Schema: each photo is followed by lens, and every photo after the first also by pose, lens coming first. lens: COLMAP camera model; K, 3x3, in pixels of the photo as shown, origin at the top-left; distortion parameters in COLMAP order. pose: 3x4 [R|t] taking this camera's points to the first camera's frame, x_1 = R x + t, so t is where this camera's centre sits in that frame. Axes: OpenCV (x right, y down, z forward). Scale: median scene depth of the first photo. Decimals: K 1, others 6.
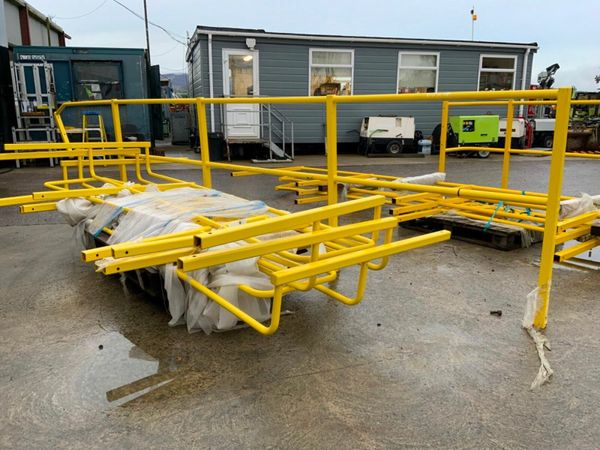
lens RADIAL K [[495.9, 0, 300.0], [0, 495.9, 225.0], [0, 0, 1]] dist [0.075865, -0.147182]
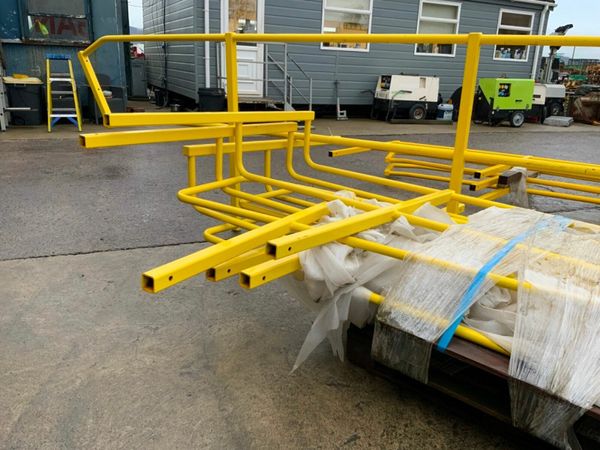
lens RADIAL K [[503.0, 0, 300.0], [0, 503.0, 225.0], [0, 0, 1]] dist [0.001004, -0.012378]
pose [[0.983861, -0.016716, 0.178154, -0.169836], [0.002263, 0.996710, 0.081021, -0.032610], [-0.178922, -0.079310, 0.980661, 0.170432]]
